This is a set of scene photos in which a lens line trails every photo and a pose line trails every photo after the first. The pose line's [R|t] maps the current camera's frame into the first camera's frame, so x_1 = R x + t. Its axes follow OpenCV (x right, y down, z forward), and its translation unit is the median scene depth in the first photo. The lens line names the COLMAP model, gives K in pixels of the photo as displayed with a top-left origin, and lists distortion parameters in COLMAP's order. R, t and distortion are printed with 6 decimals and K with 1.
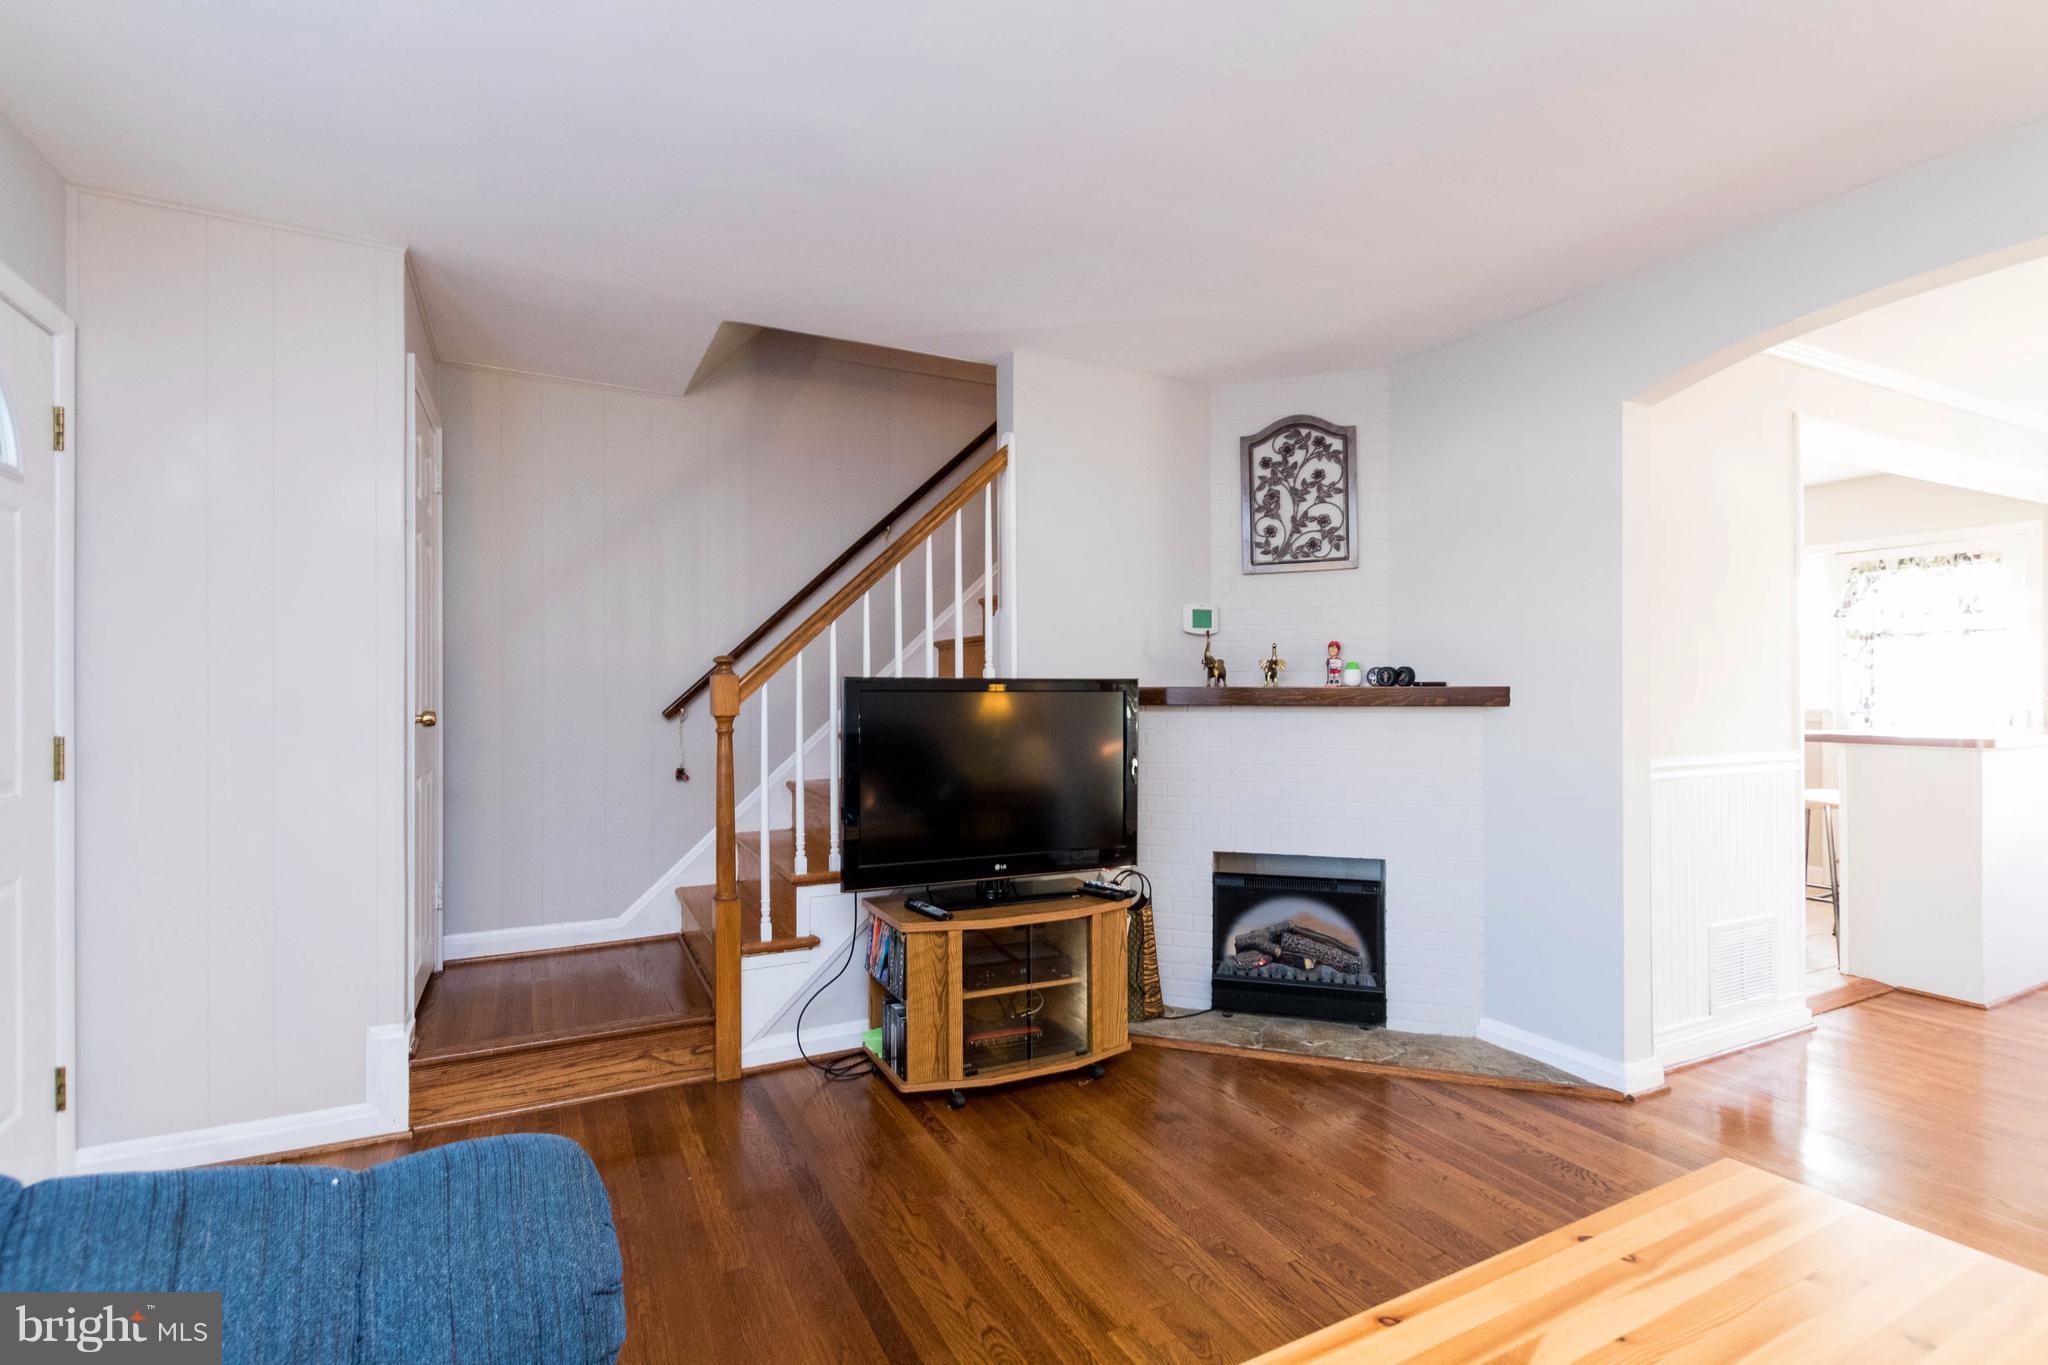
lens RADIAL K [[957.9, 0, 1007.4], [0, 957.9, 685.4], [0, 0, 1]] dist [0.001386, -0.000439]
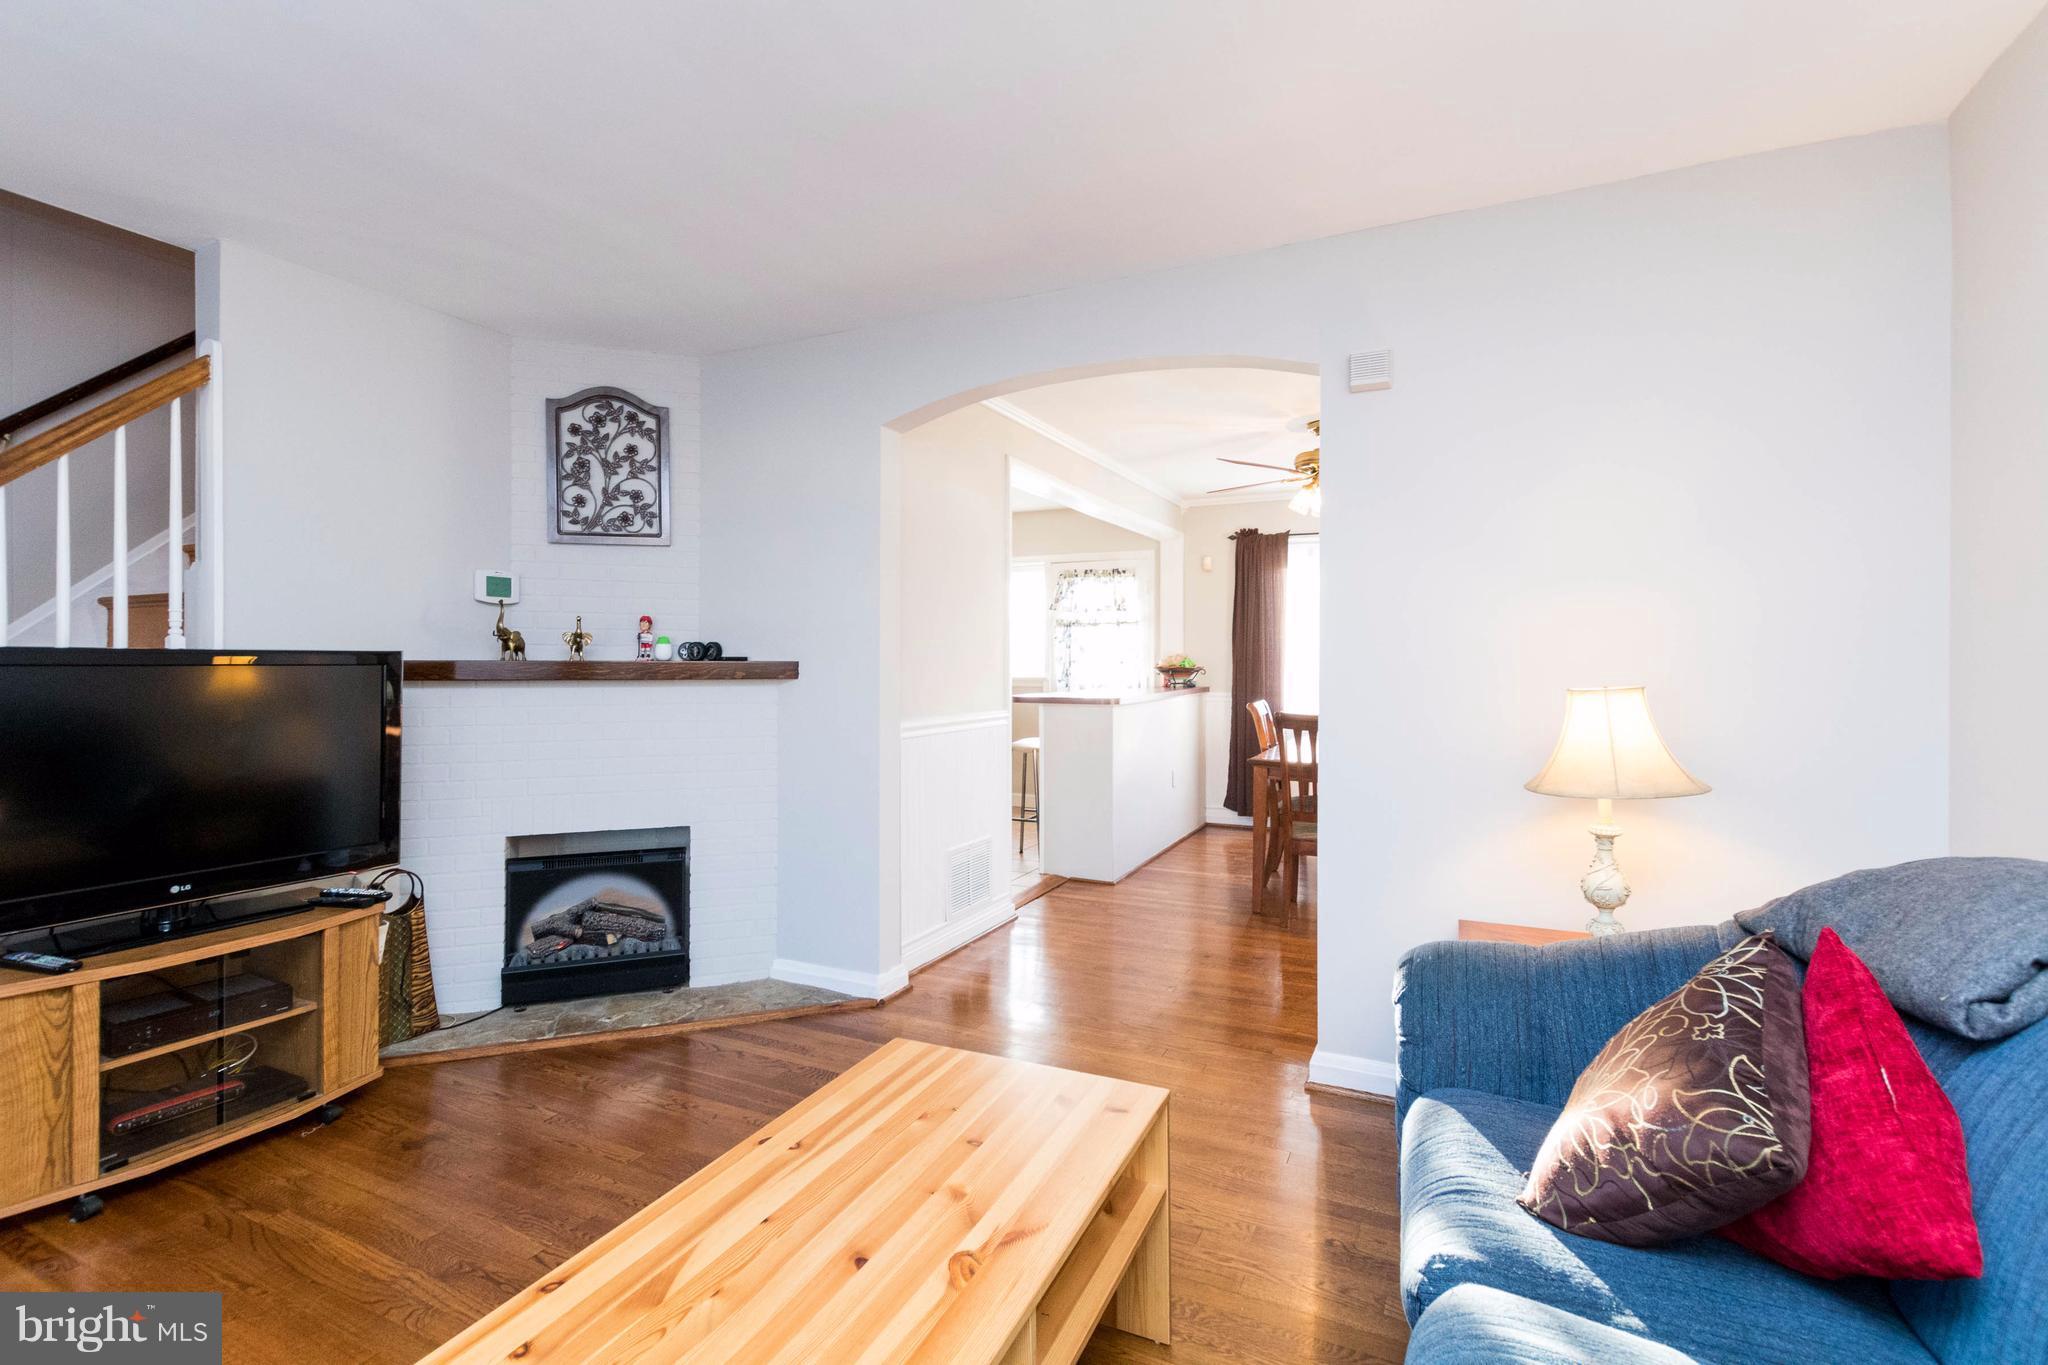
lens RADIAL K [[927.8, 0, 1036.9], [0, 927.8, 654.8], [0, 0, 1]] dist [0.013718, -0.004530]
pose [[0.786670, 0.007207, 0.617332, 0.062829], [-0.005472, 0.999974, -0.004700, -0.002680], [-0.617349, 0.000319, 0.786689, -0.034755]]
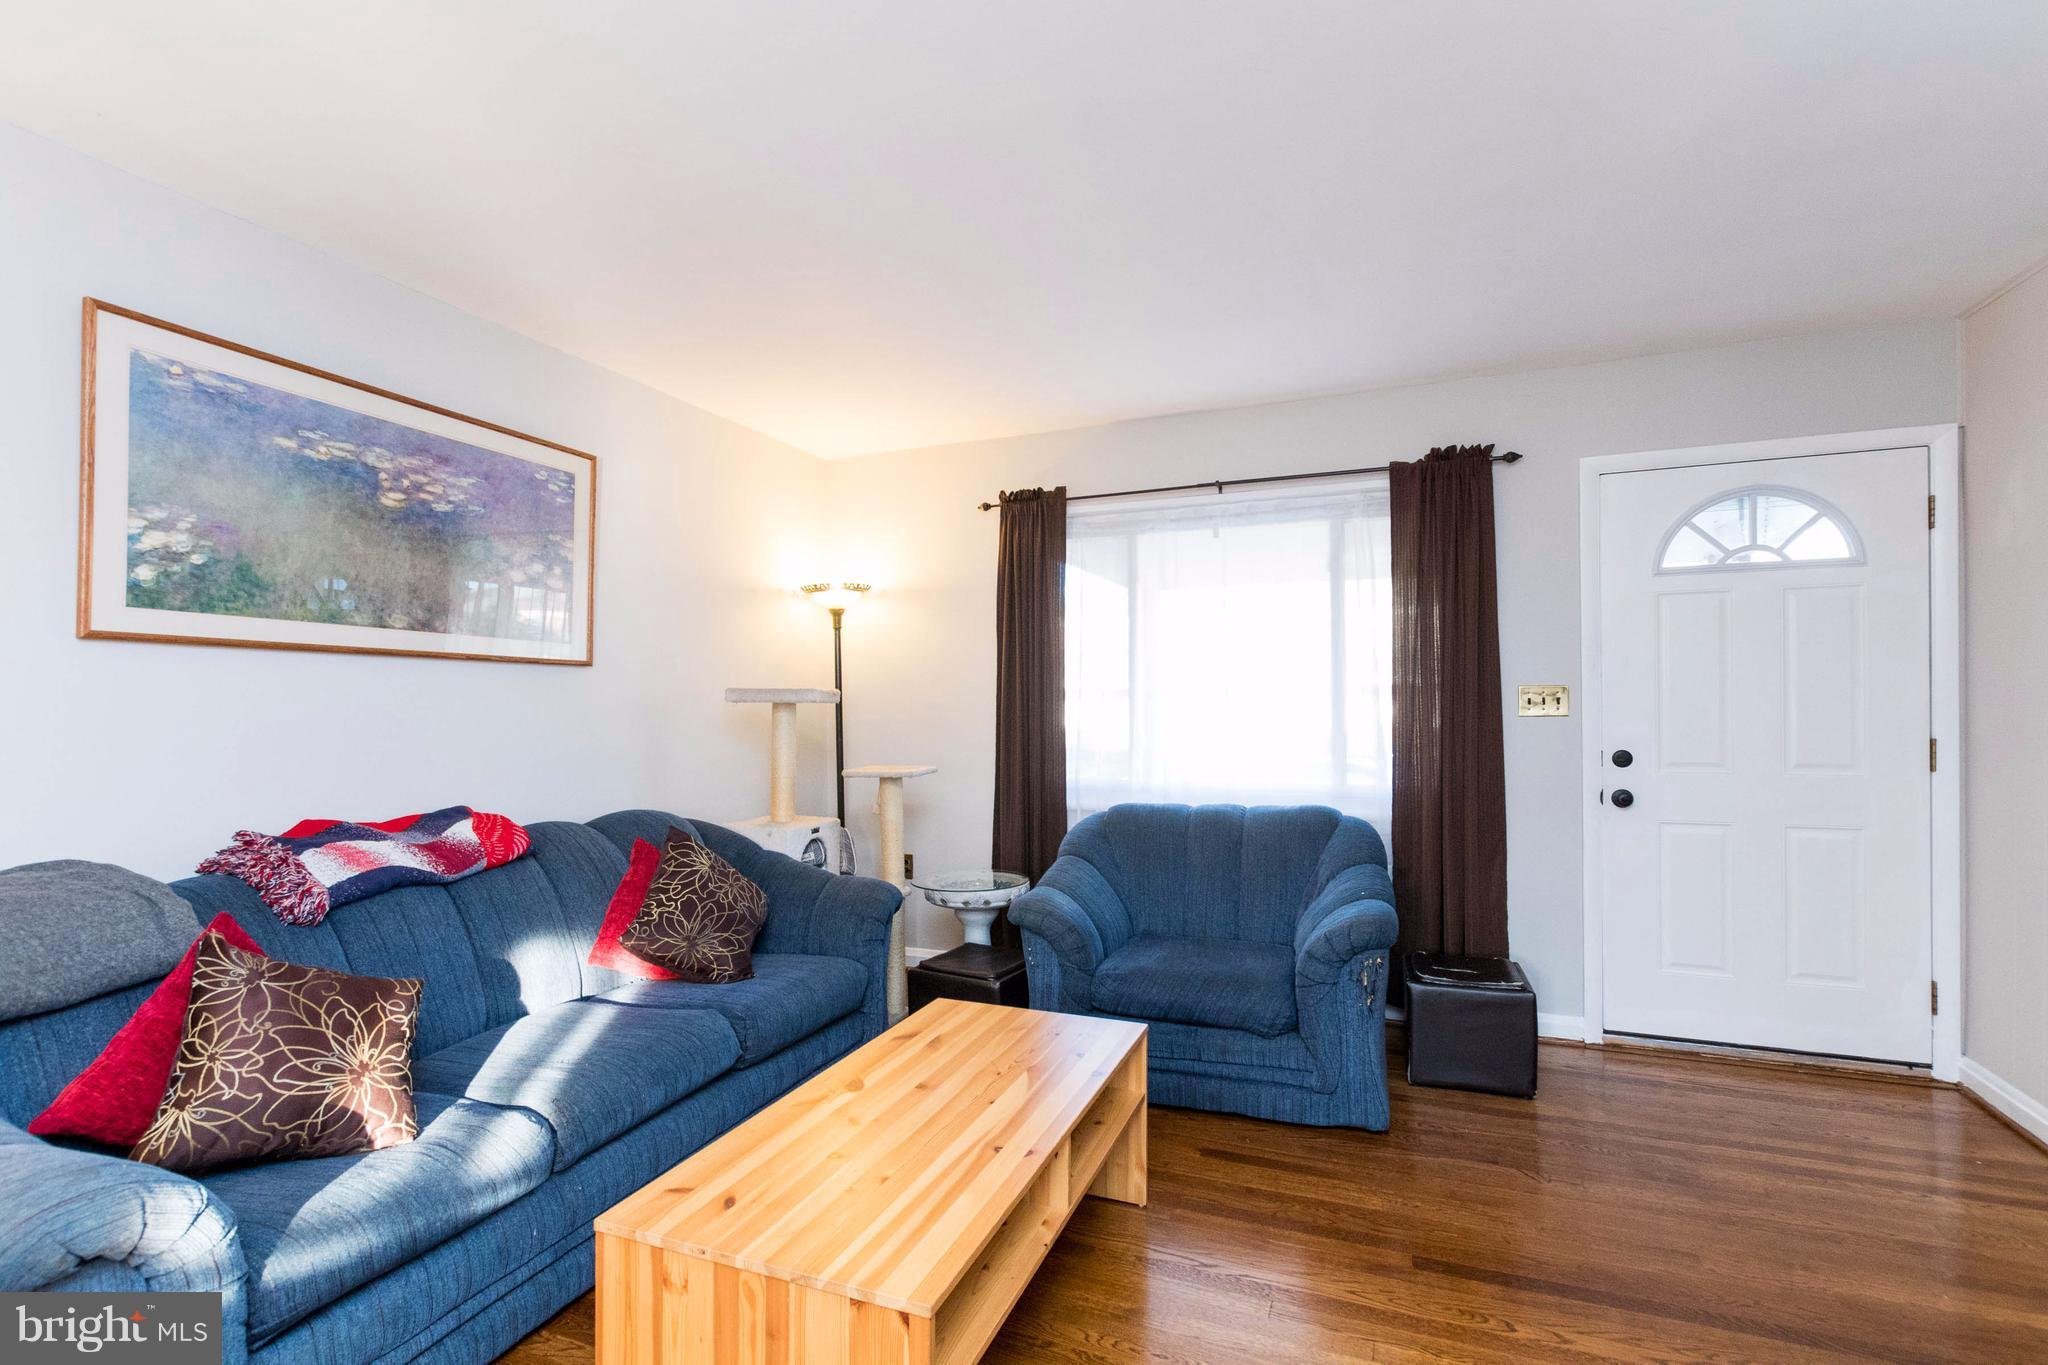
lens RADIAL K [[948.2, 0, 1016.2], [0, 948.2, 690.7], [0, 0, 1]] dist [0.012466, -0.000054]
pose [[-0.755320, 0.000814, -0.655355, 0.570932], [0.013232, 0.999814, -0.014009, -0.007516], [0.655222, -0.019253, -0.755191, 0.770892]]
